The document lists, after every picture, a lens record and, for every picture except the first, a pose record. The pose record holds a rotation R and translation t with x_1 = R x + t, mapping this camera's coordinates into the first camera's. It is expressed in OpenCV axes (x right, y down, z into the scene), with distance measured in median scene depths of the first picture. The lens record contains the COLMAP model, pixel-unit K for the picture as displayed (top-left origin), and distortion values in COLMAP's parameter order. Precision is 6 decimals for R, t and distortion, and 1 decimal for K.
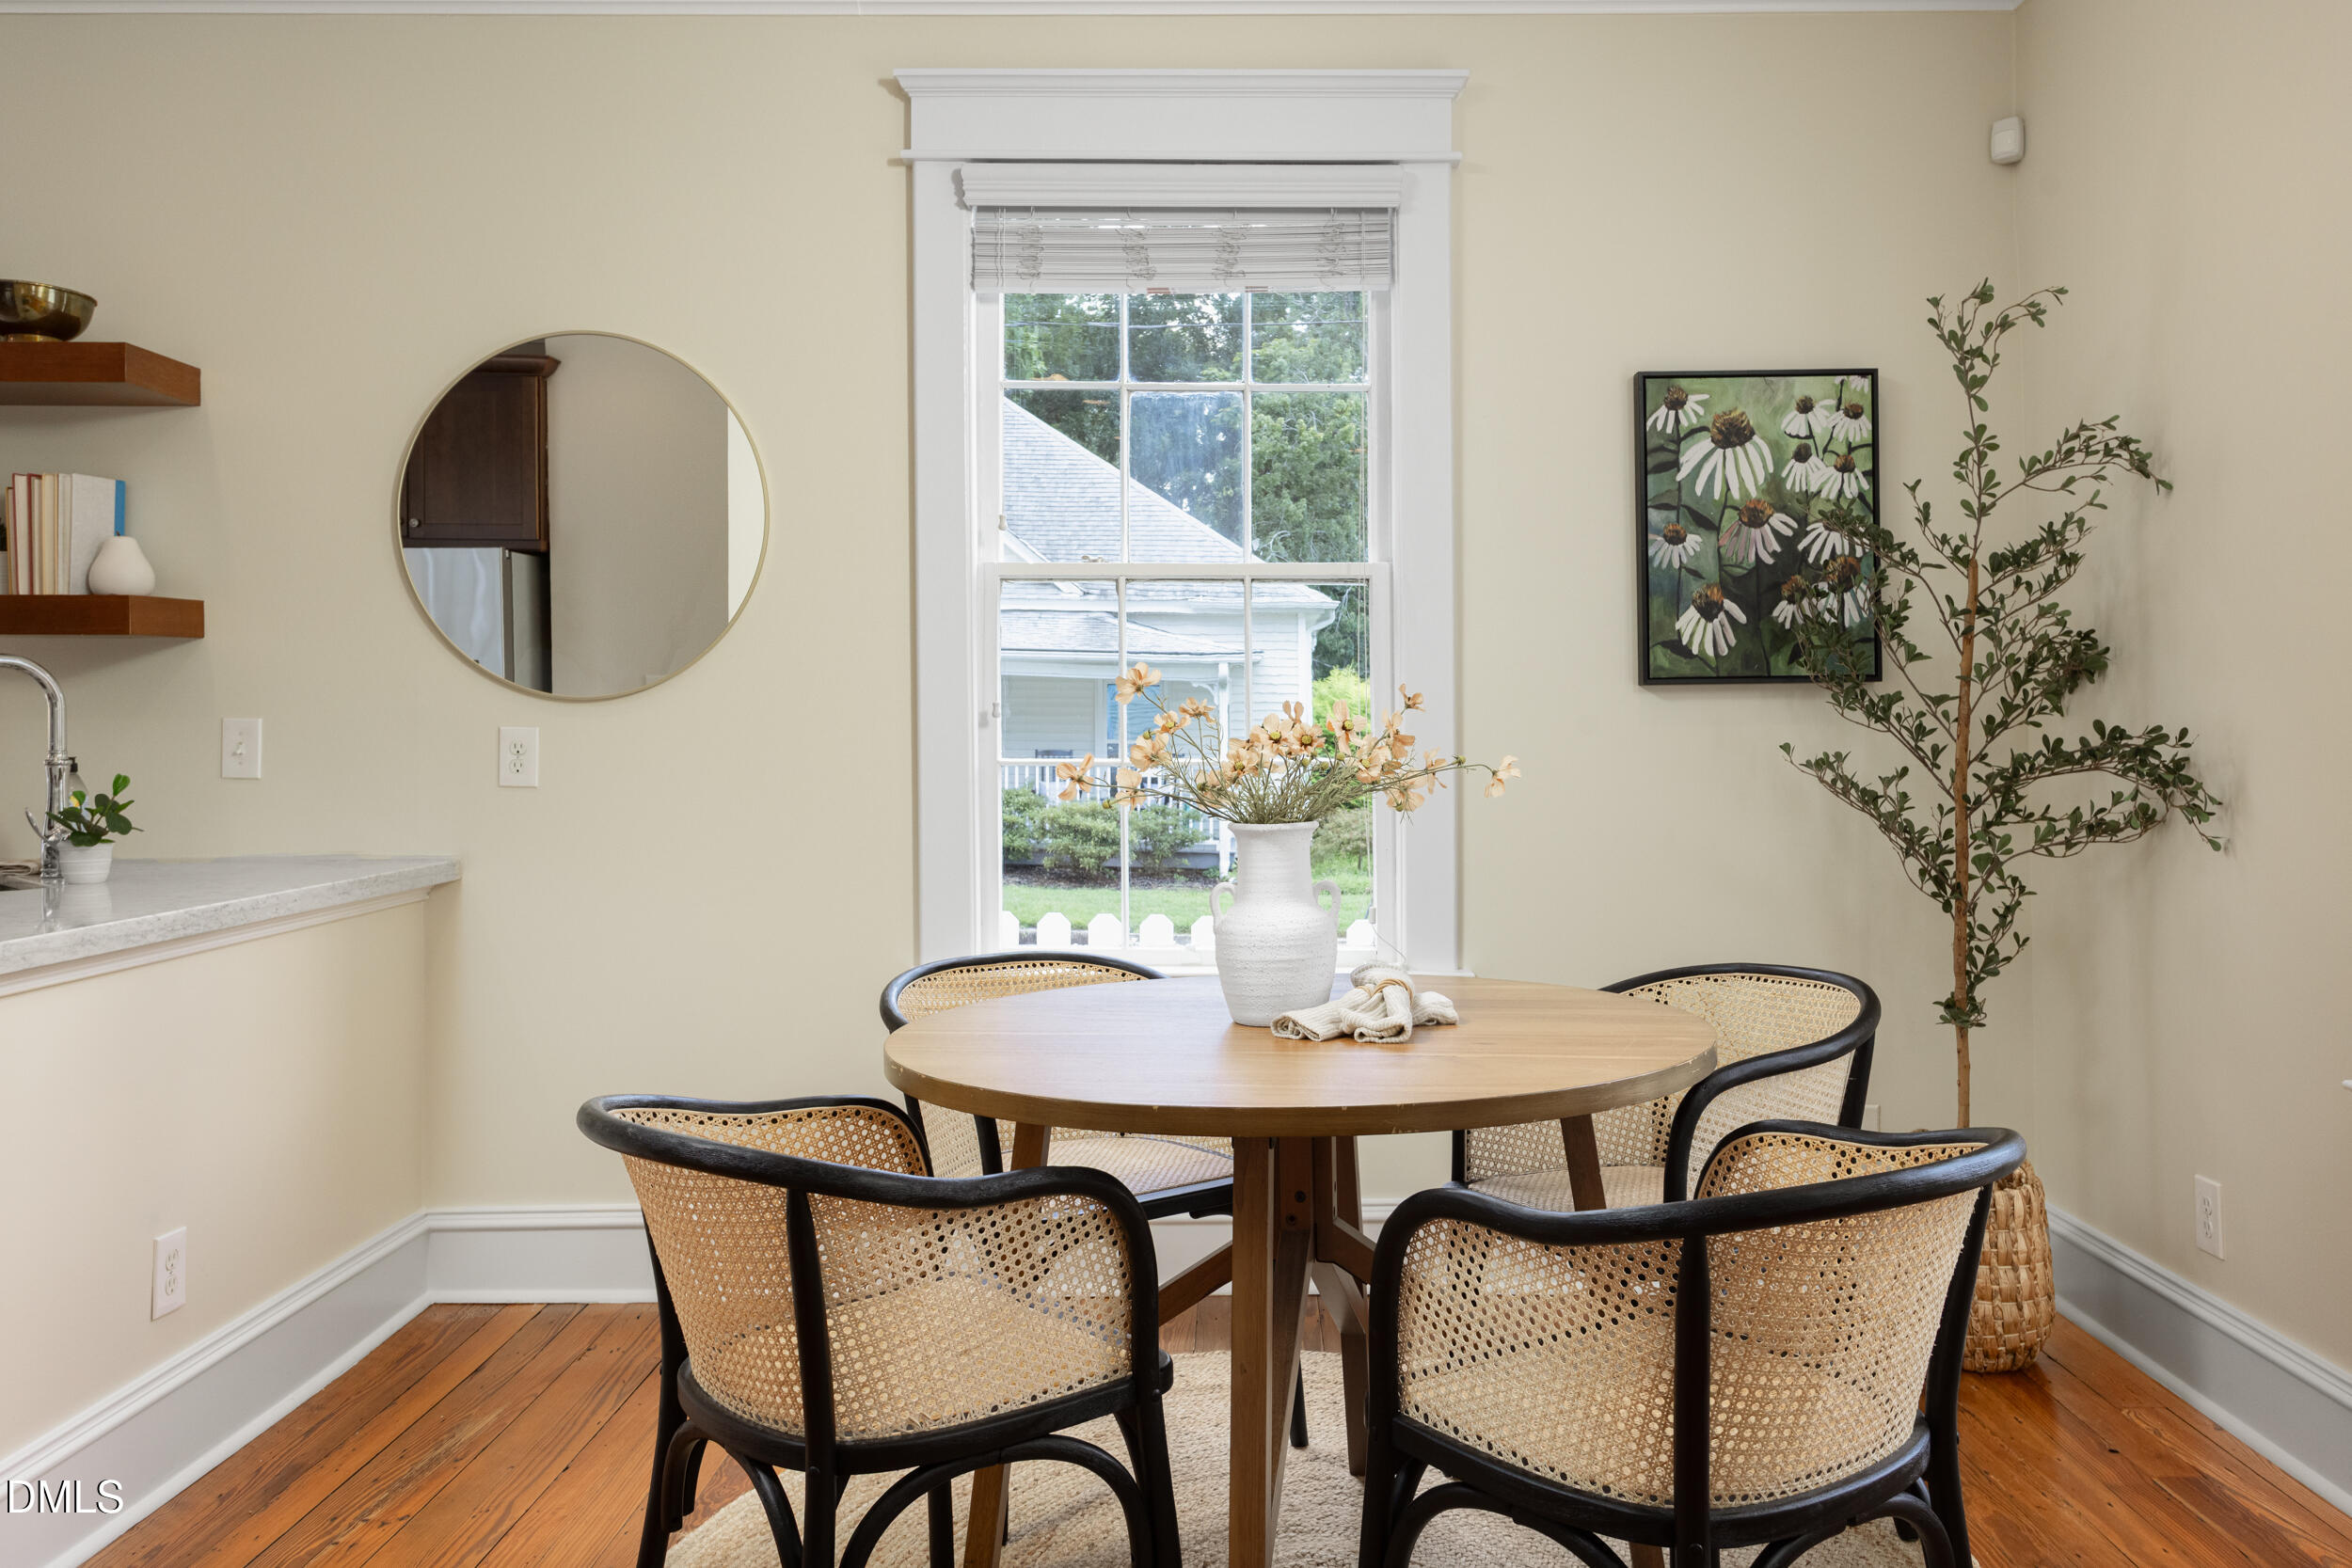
lens RADIAL K [[1775.7, 0, 1243.8], [0, 1775.7, 737.8], [0, 0, 1]] dist [-0.038955, 0.008701]
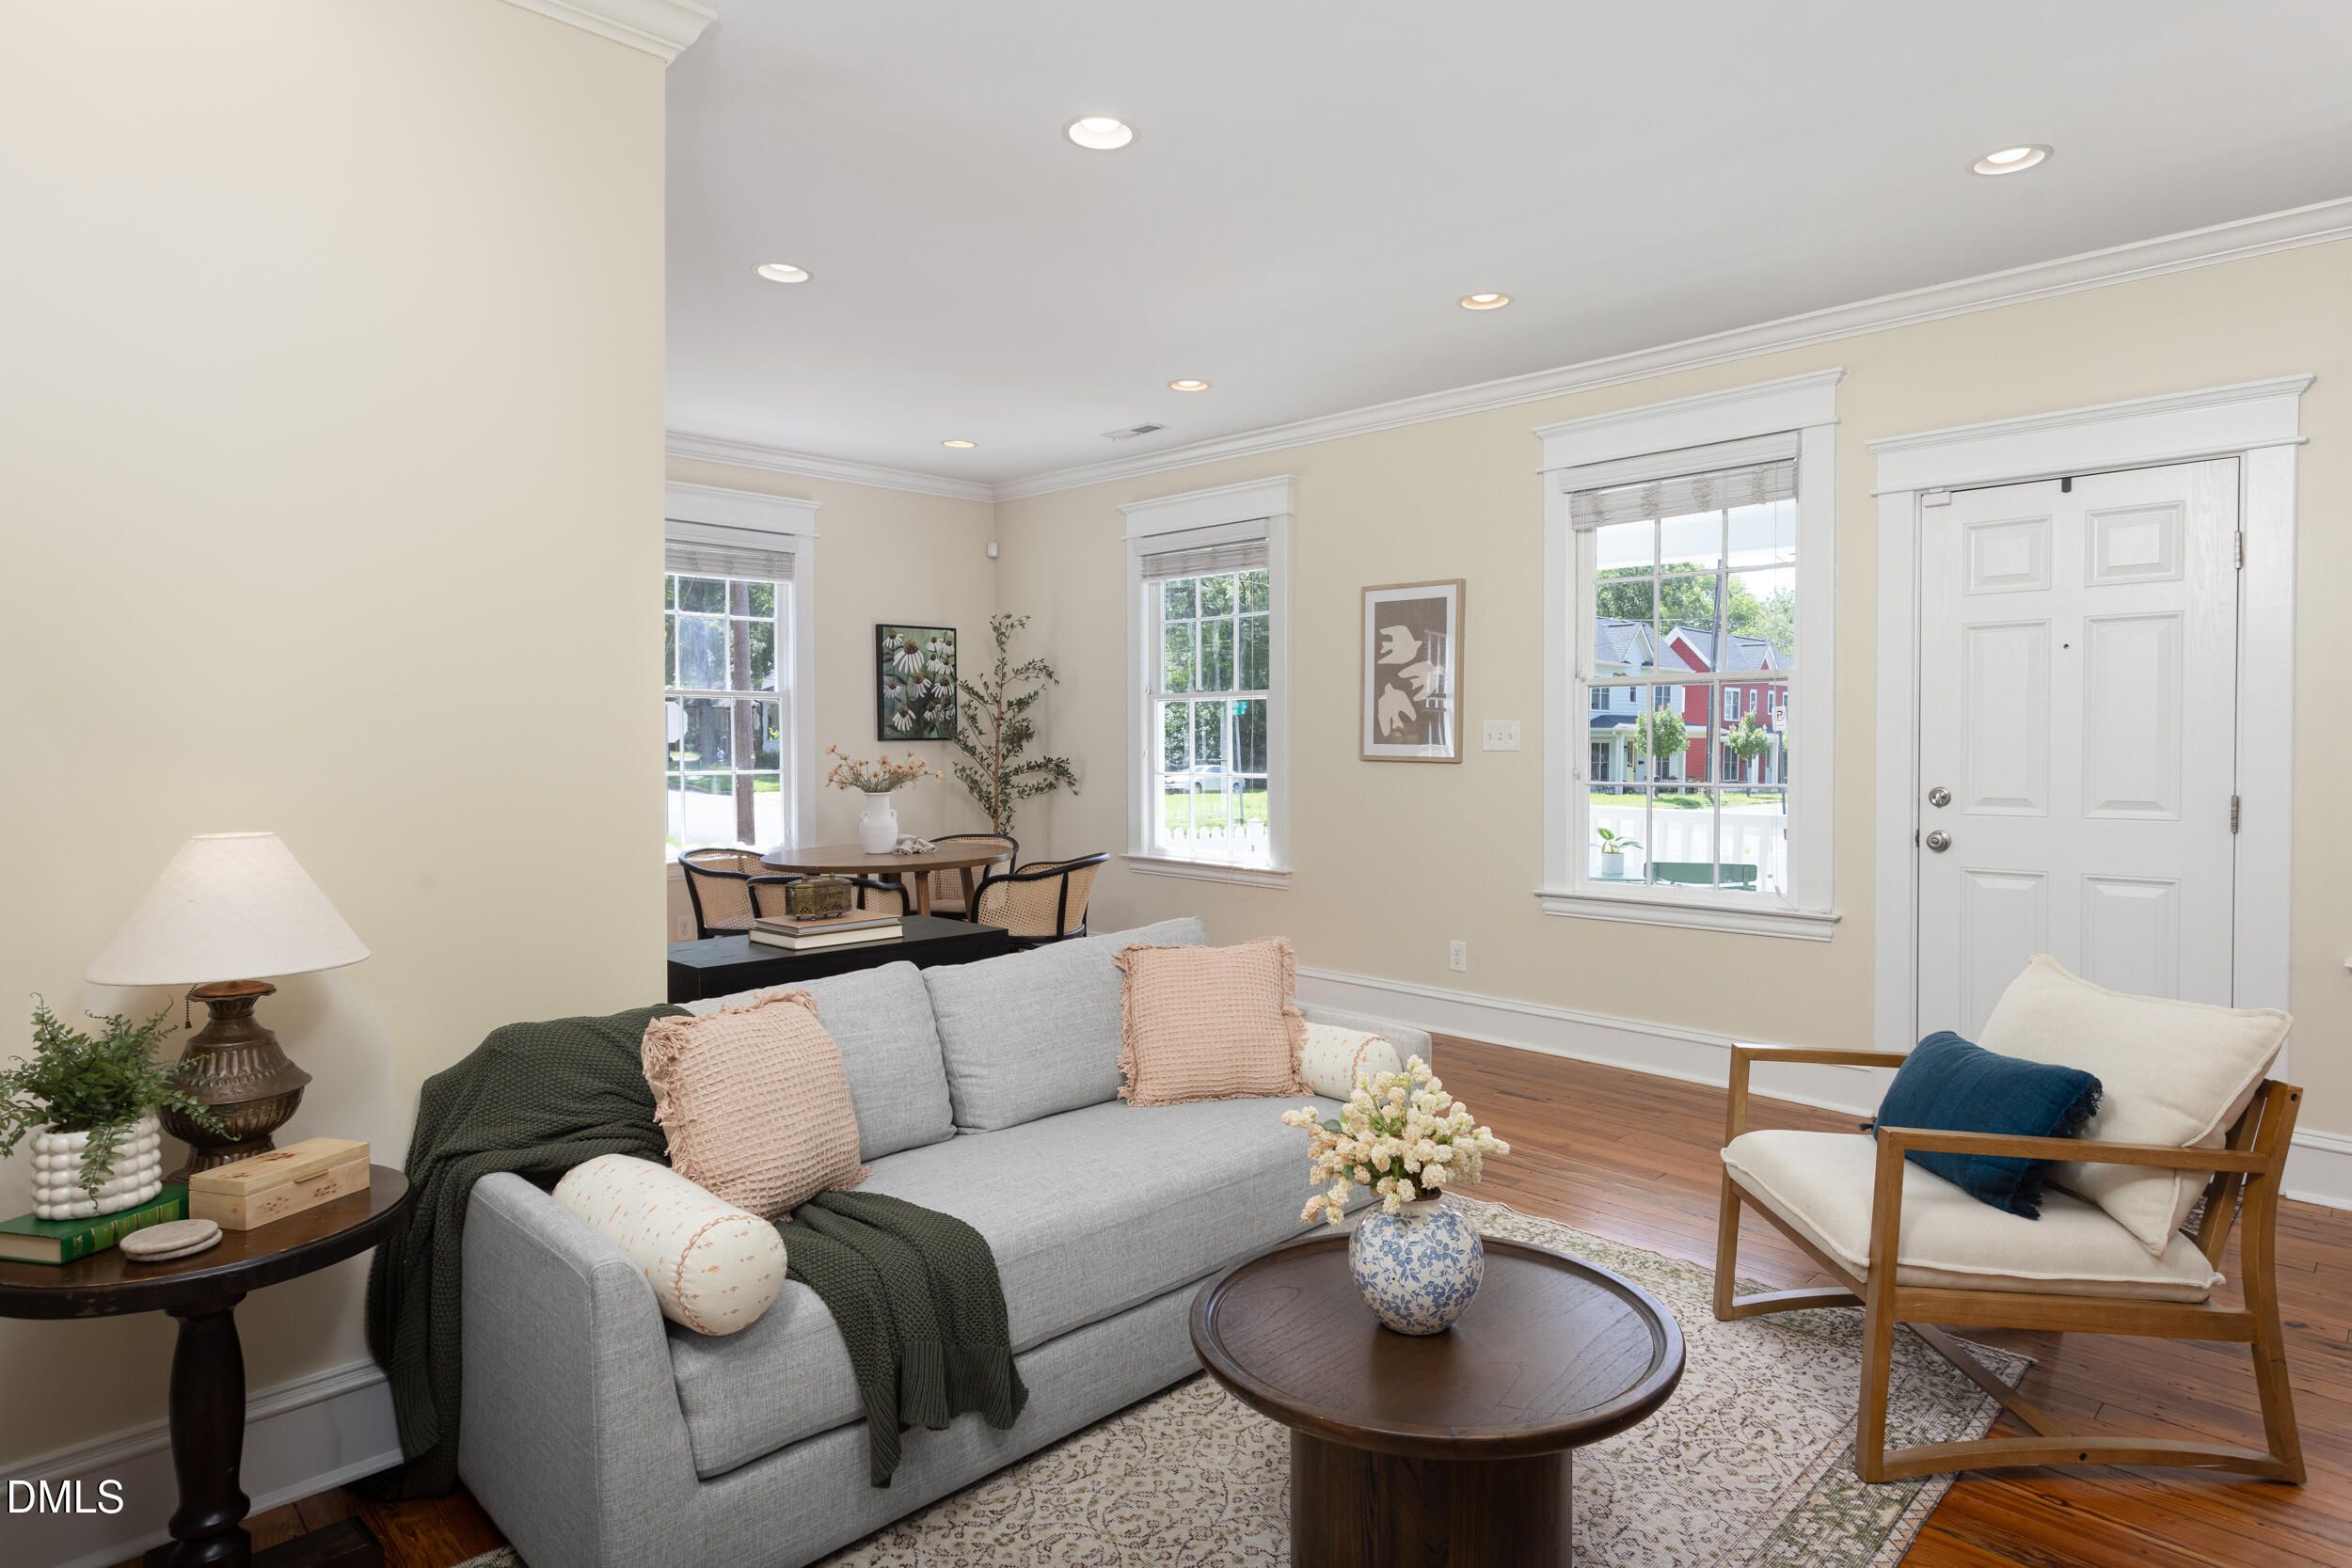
lens RADIAL K [[1274.4, 0, 1180.4], [0, 1274.4, 782.4], [0, 0, 1]] dist [0.007607, -0.002614]
pose [[0.711714, -0.020538, 0.702169, -0.814904], [-0.003174, 0.999468, 0.032451, -0.031340], [-0.702463, -0.025324, 0.711270, -0.698833]]
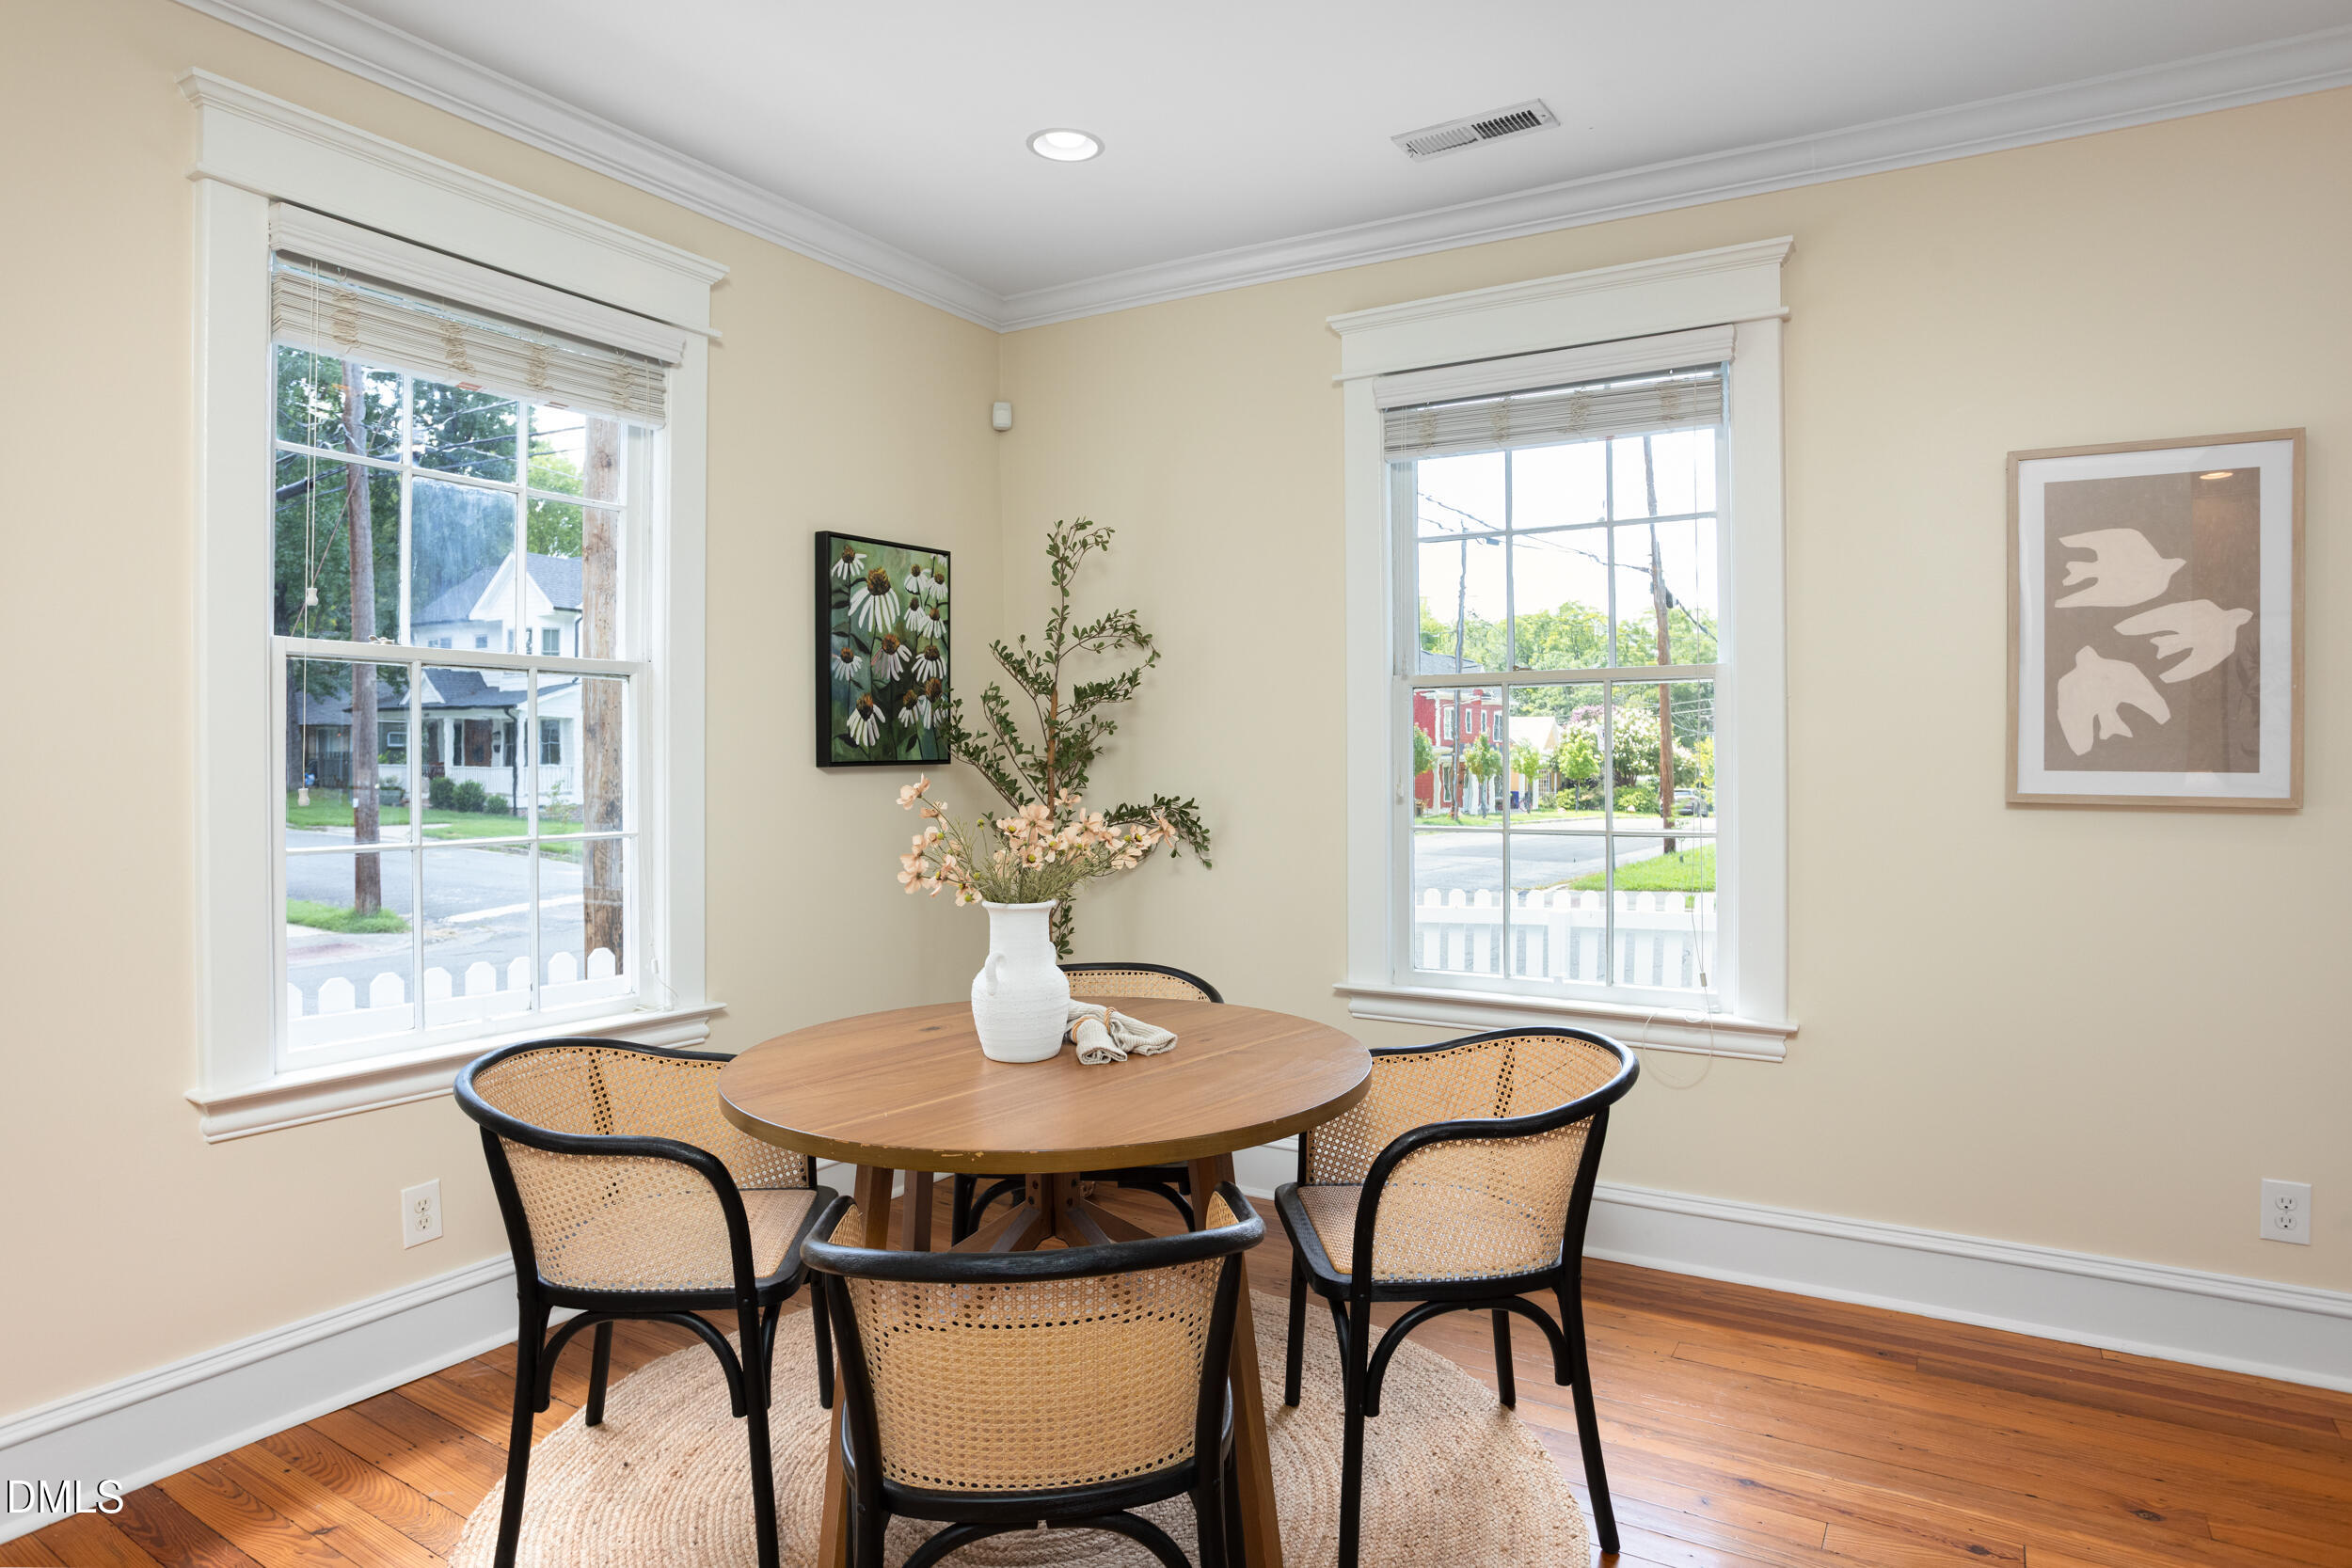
lens RADIAL K [[1404.6, 0, 1212.2], [0, 1404.6, 756.9], [0, 0, 1]] dist [-0.035607, 0.008891]
pose [[0.512869, 0.003680, 0.858459, -0.529425], [-0.000219, 0.999991, -0.004156, -0.033268], [-0.858467, 0.001943, 0.512866, 0.215167]]
